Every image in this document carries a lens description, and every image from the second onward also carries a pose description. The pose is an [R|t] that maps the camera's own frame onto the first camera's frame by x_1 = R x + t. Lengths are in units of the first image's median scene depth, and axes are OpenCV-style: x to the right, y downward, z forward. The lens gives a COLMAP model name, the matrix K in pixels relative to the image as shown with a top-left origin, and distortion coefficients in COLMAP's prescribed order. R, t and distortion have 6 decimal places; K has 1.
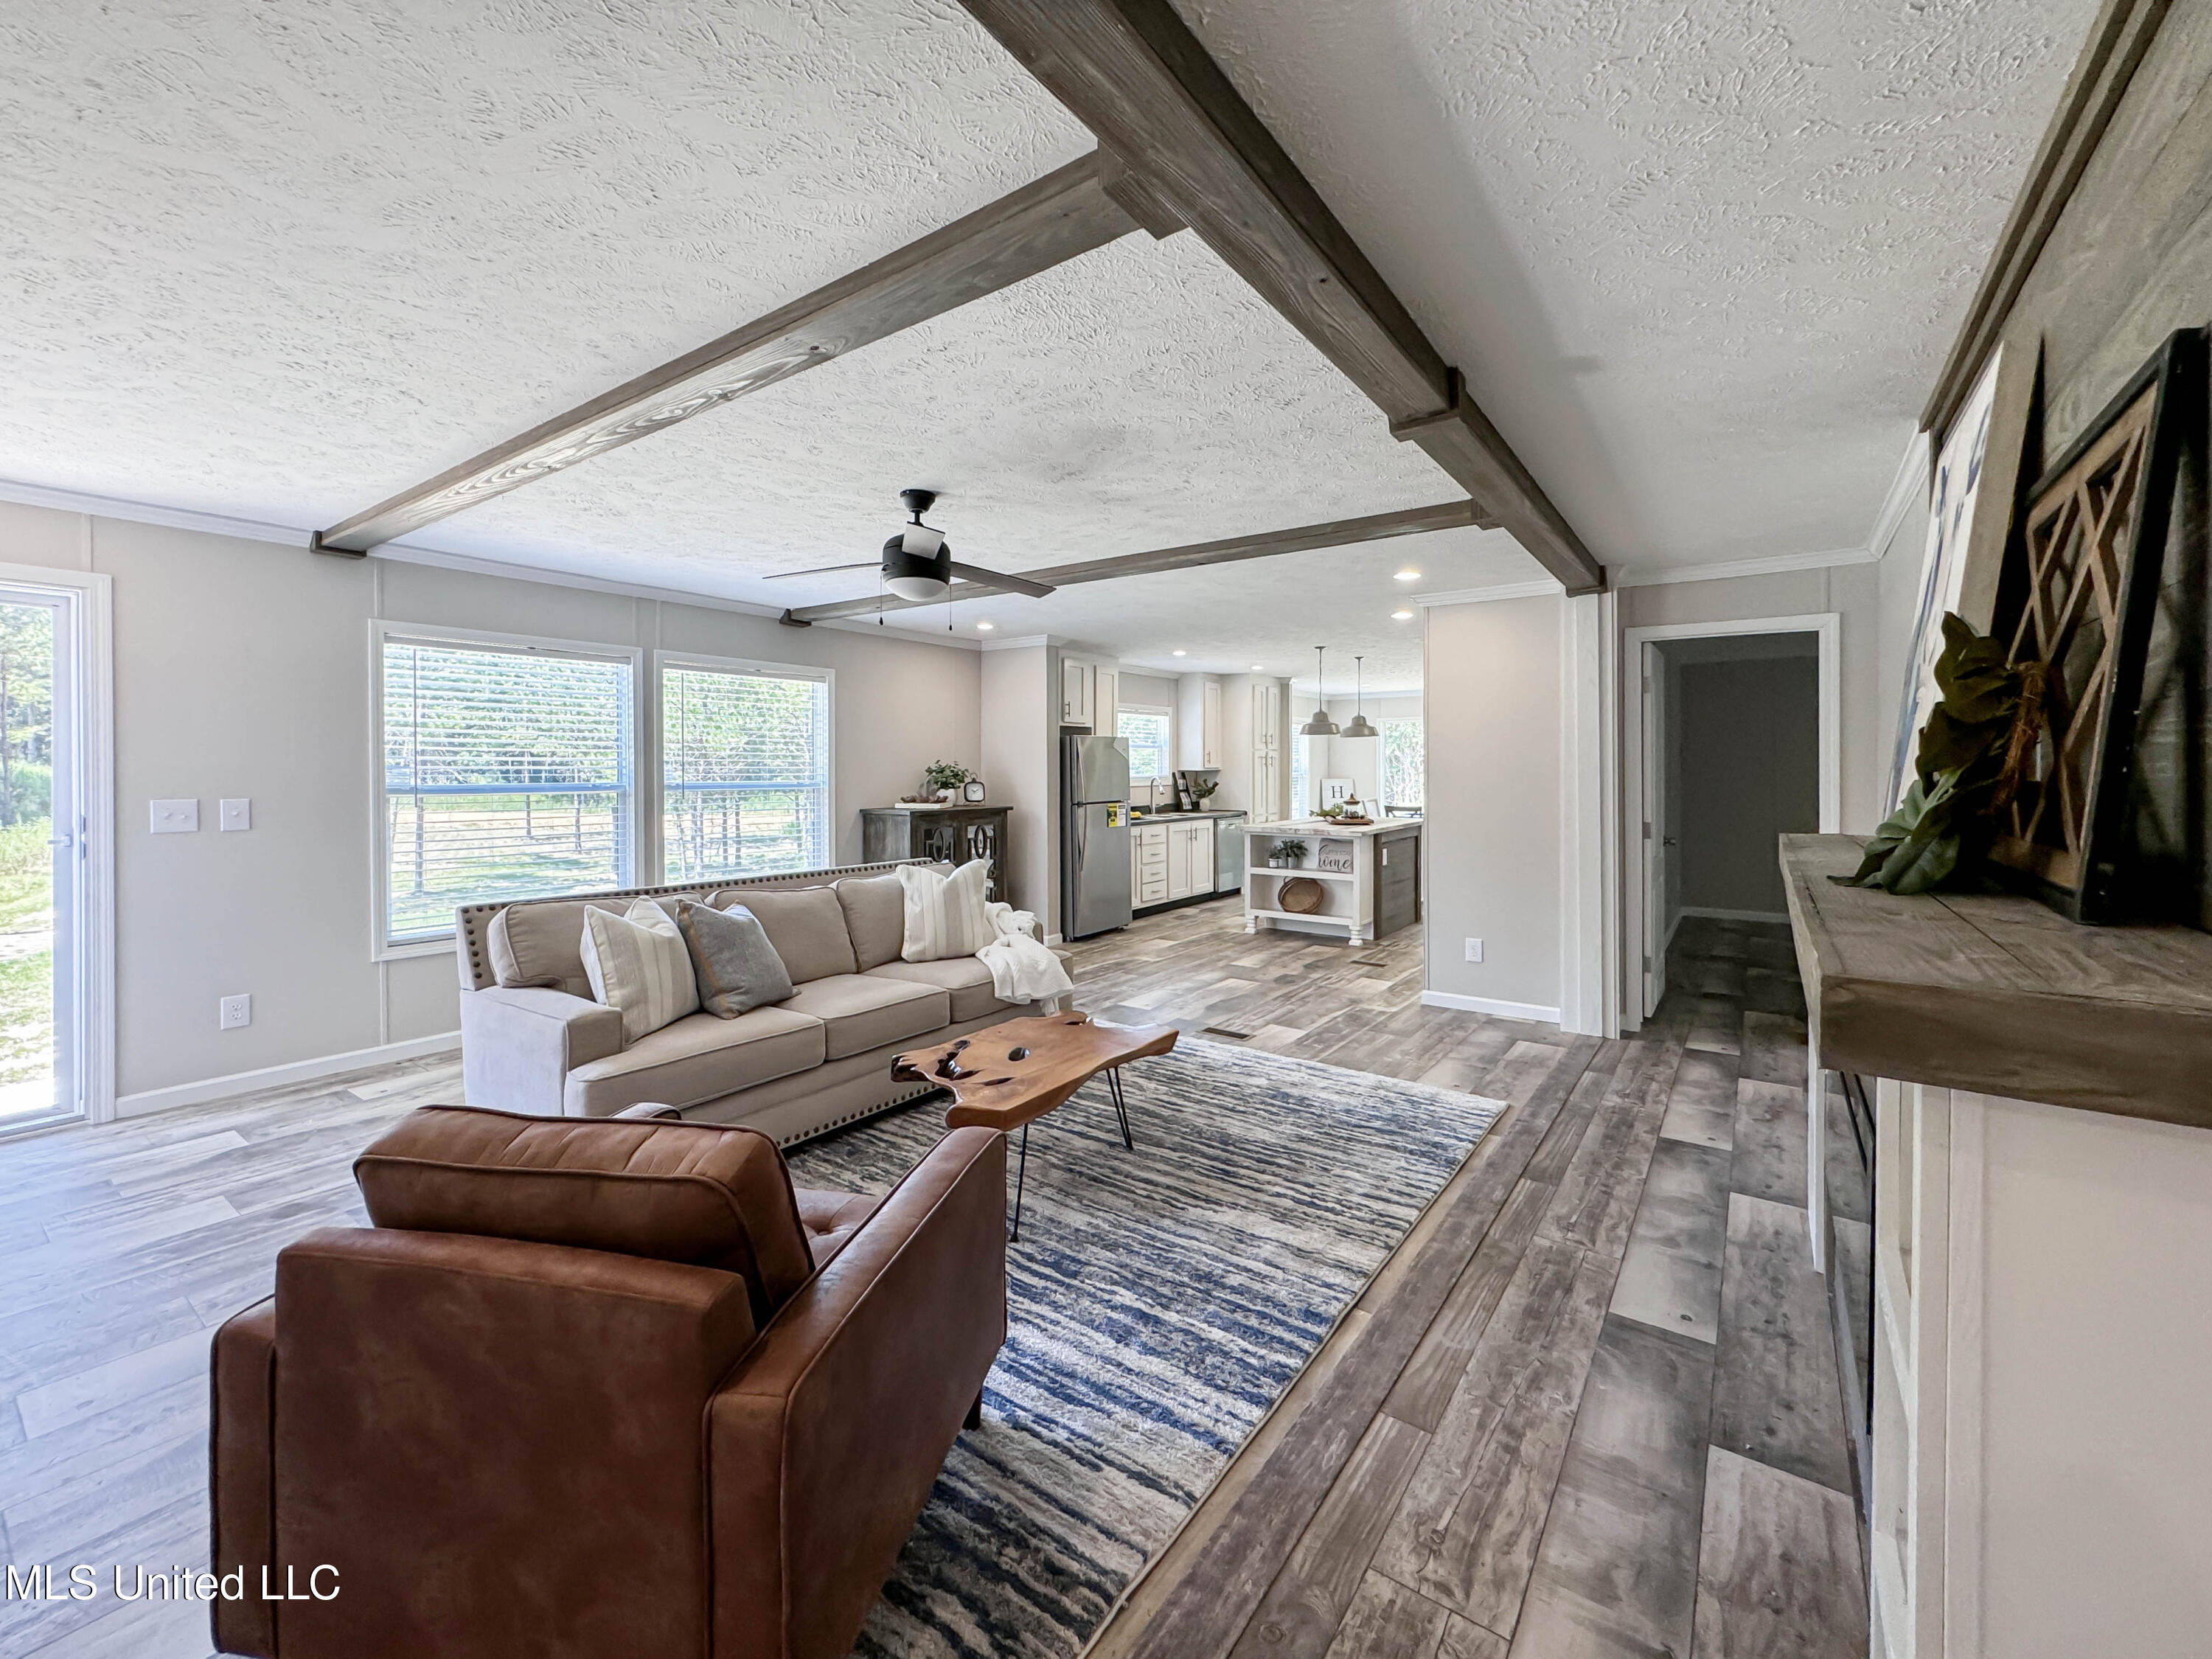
lens RADIAL K [[904.4, 0, 1121.9], [0, 904.4, 845.1], [0, 0, 1]] dist [-0.002012, 0.000473]
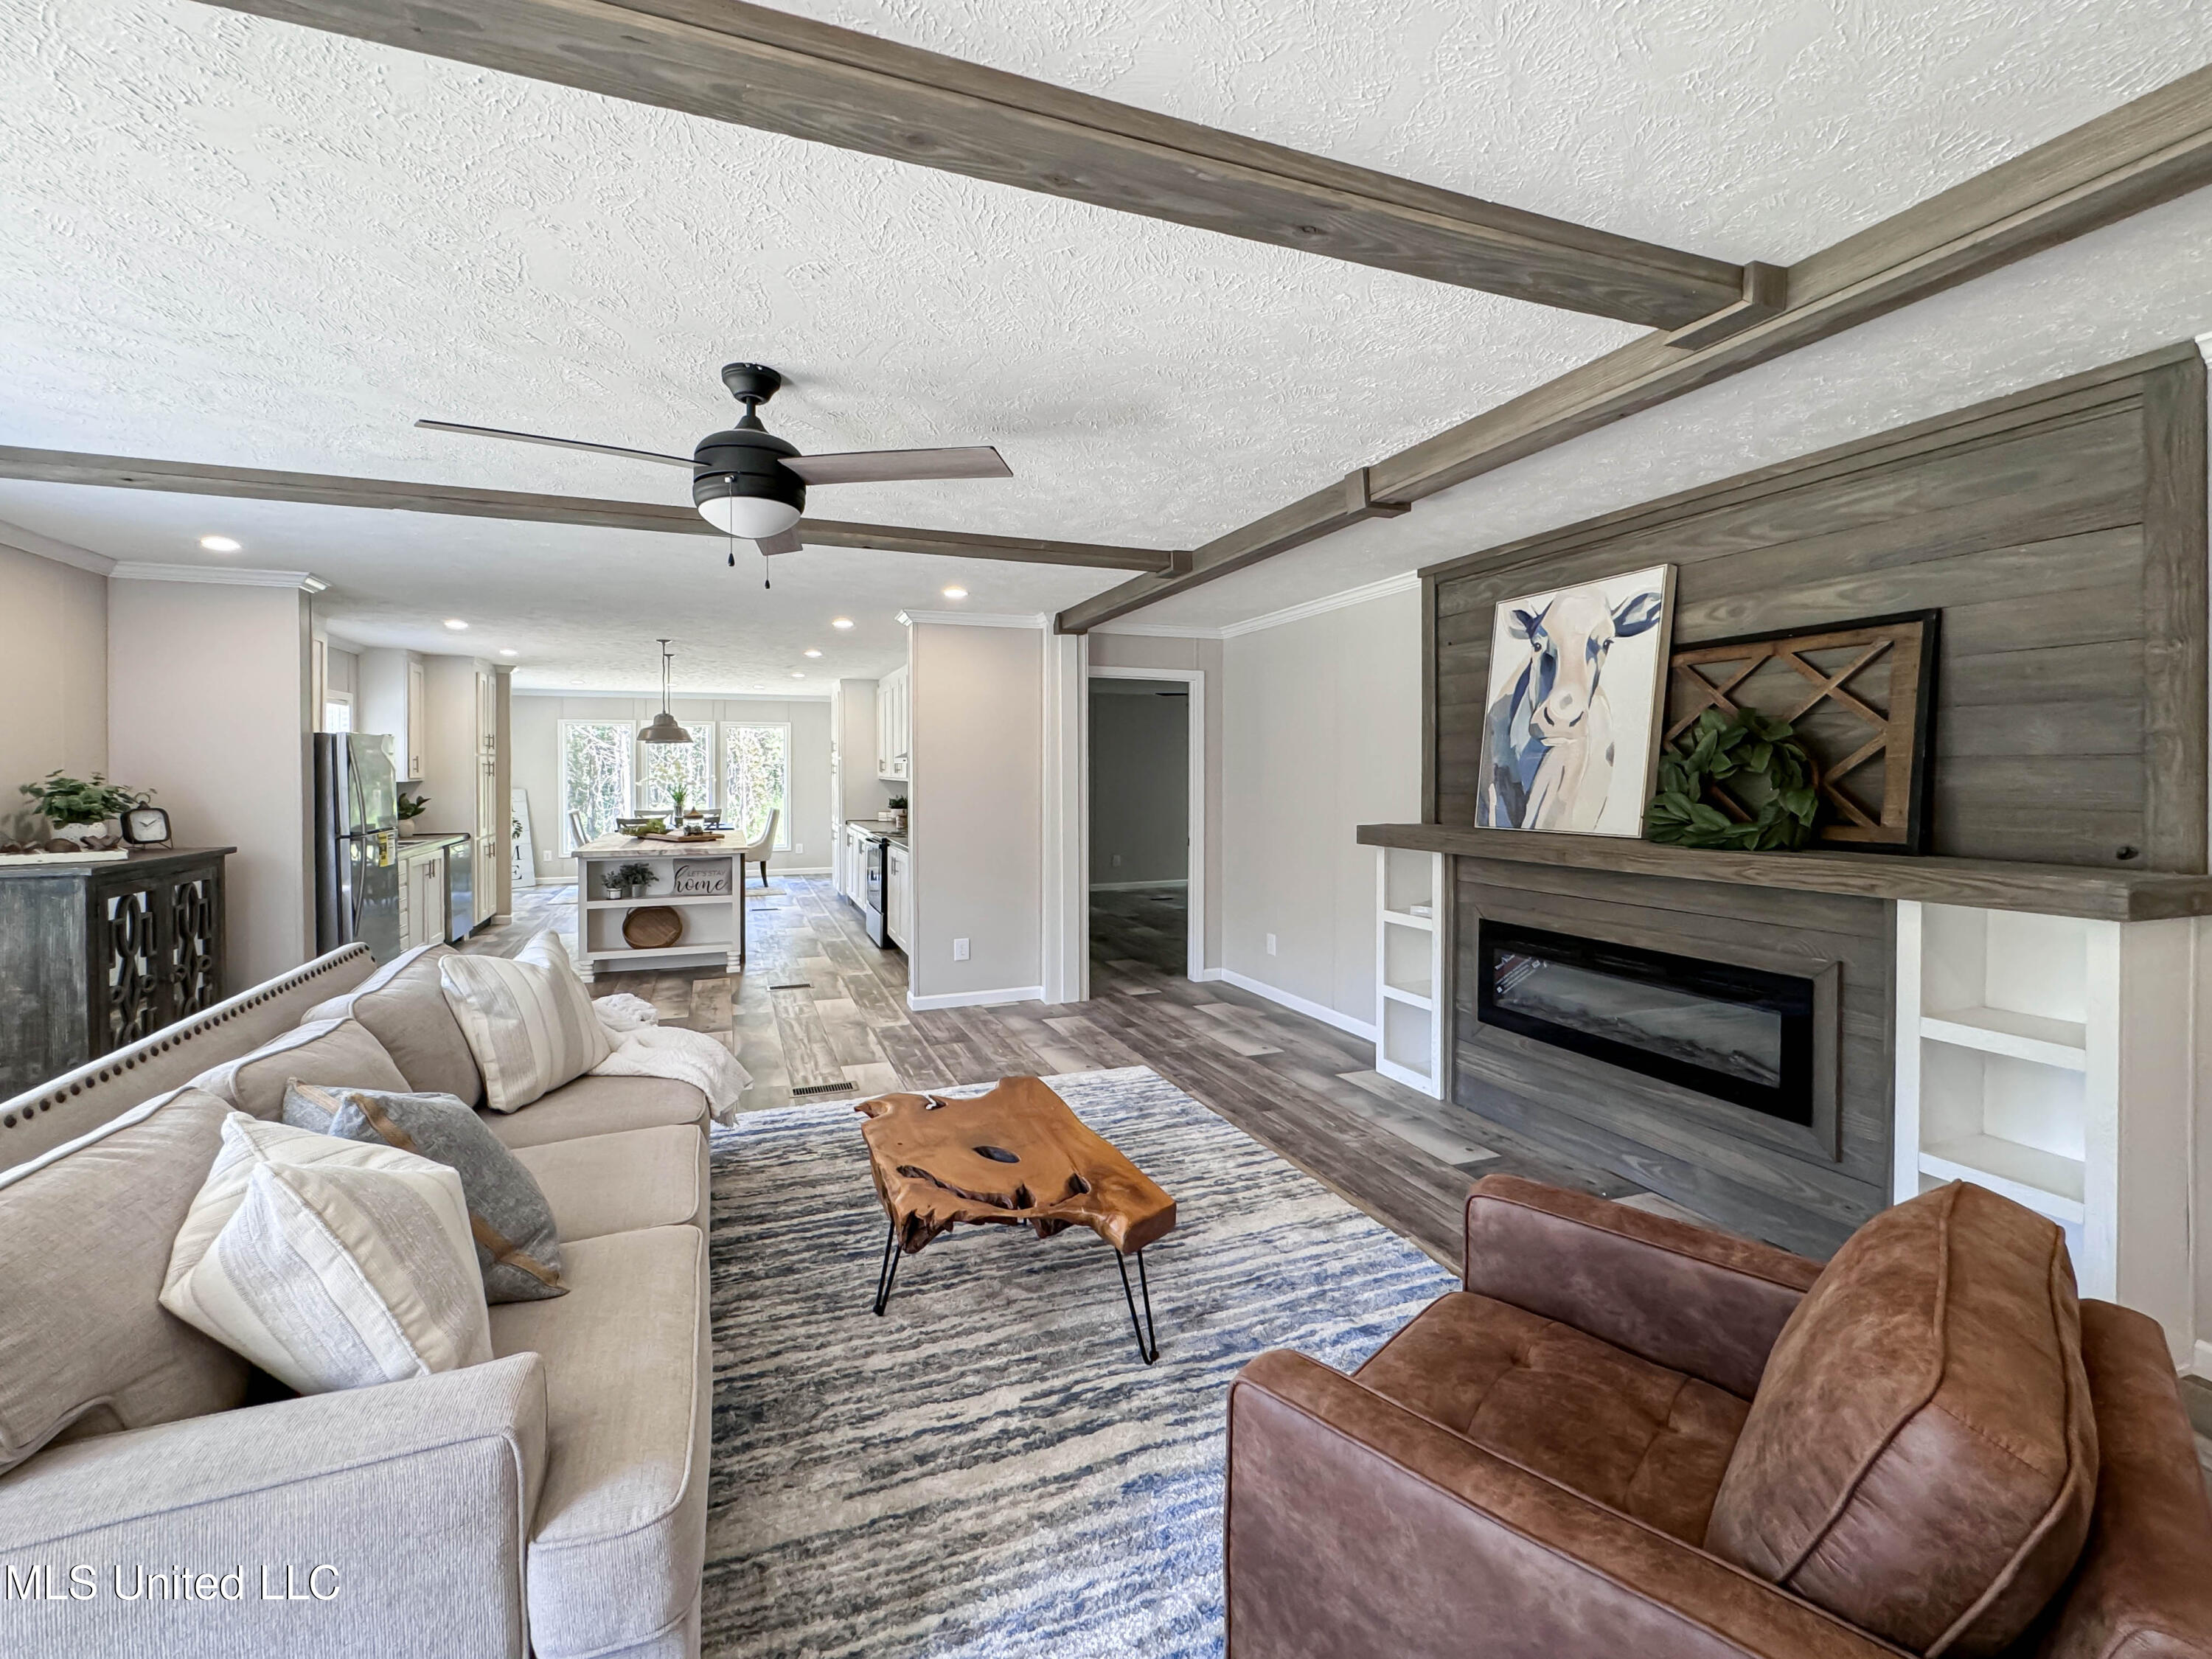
lens RADIAL K [[904.4, 0, 1044.7], [0, 904.4, 844.2], [0, 0, 1]] dist [-0.002012, 0.000473]
pose [[0.579887, -0.067295, 0.811913, -0.836784], [0.072408, 0.996896, 0.030912, -0.068407], [-0.811473, 0.040863, 0.582960, 0.587257]]
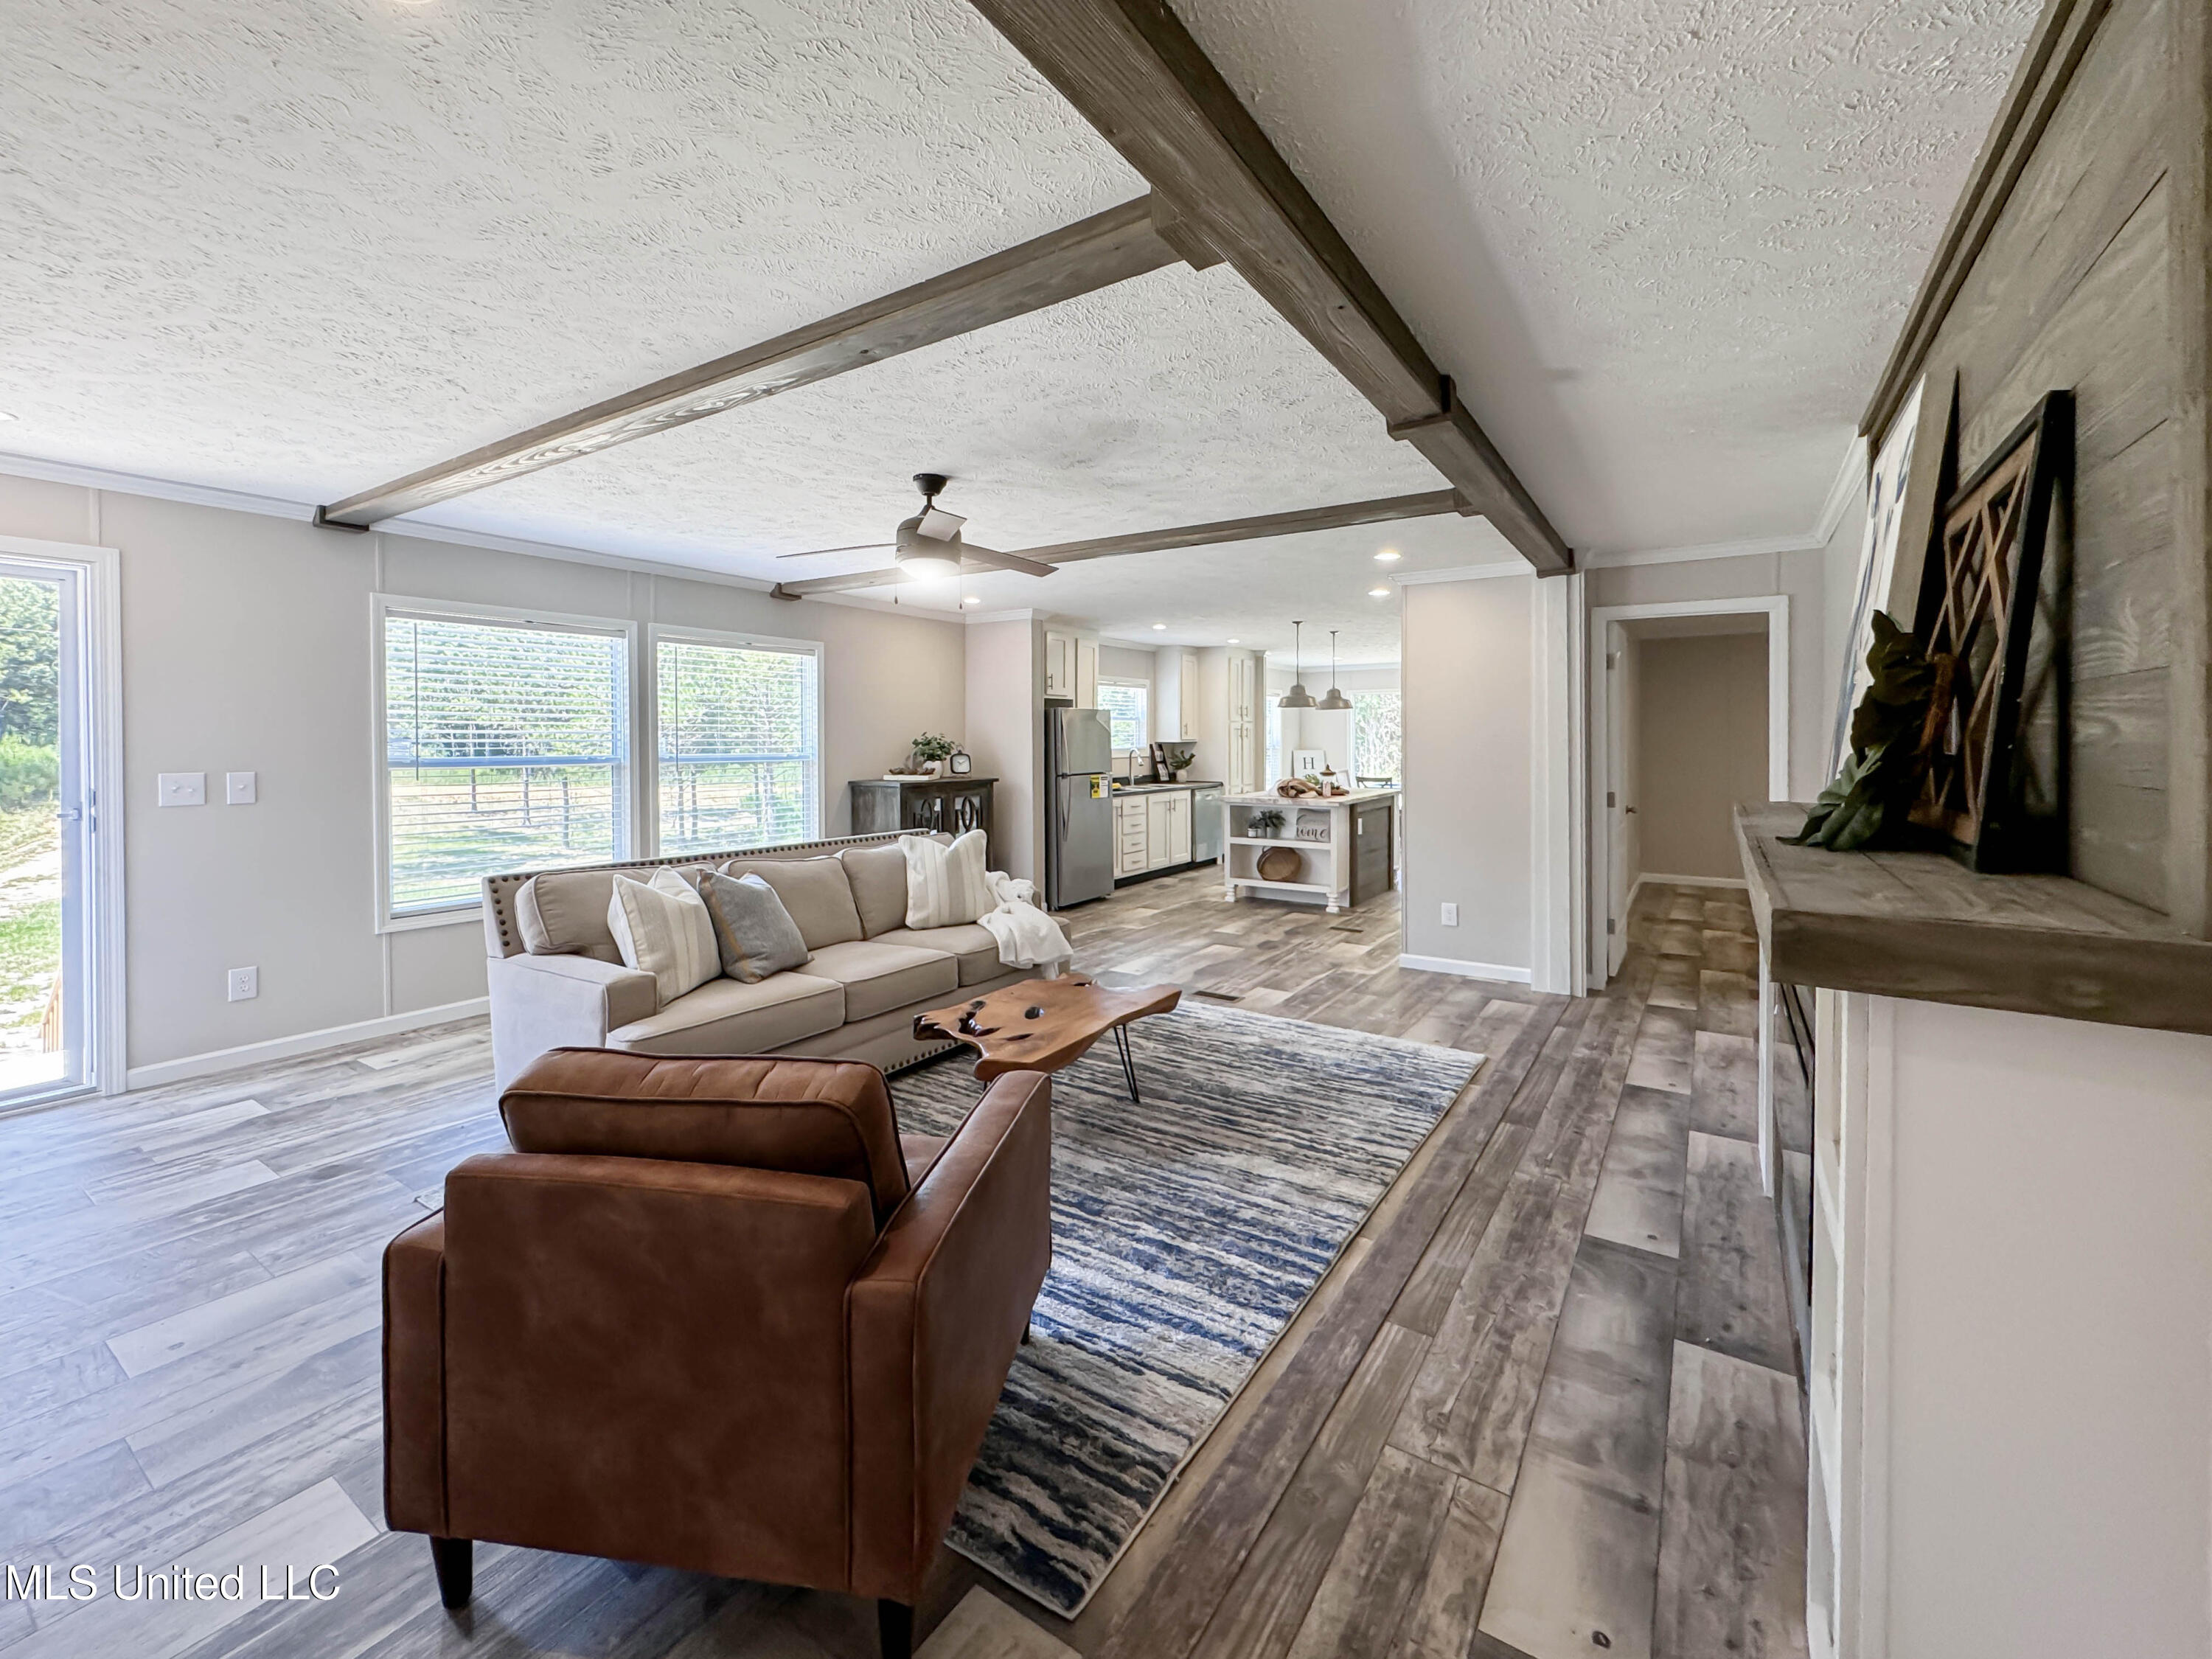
lens RADIAL K [[904.4, 0, 1130.7], [0, 904.4, 824.5], [0, 0, 1]] dist [-0.002012, 0.000473]
pose [[0.999109, -0.004337, 0.041980, -0.052268], [0.003965, 0.999952, 0.008935, 0.002773], [-0.042017, -0.008760, 0.999079, -0.067685]]
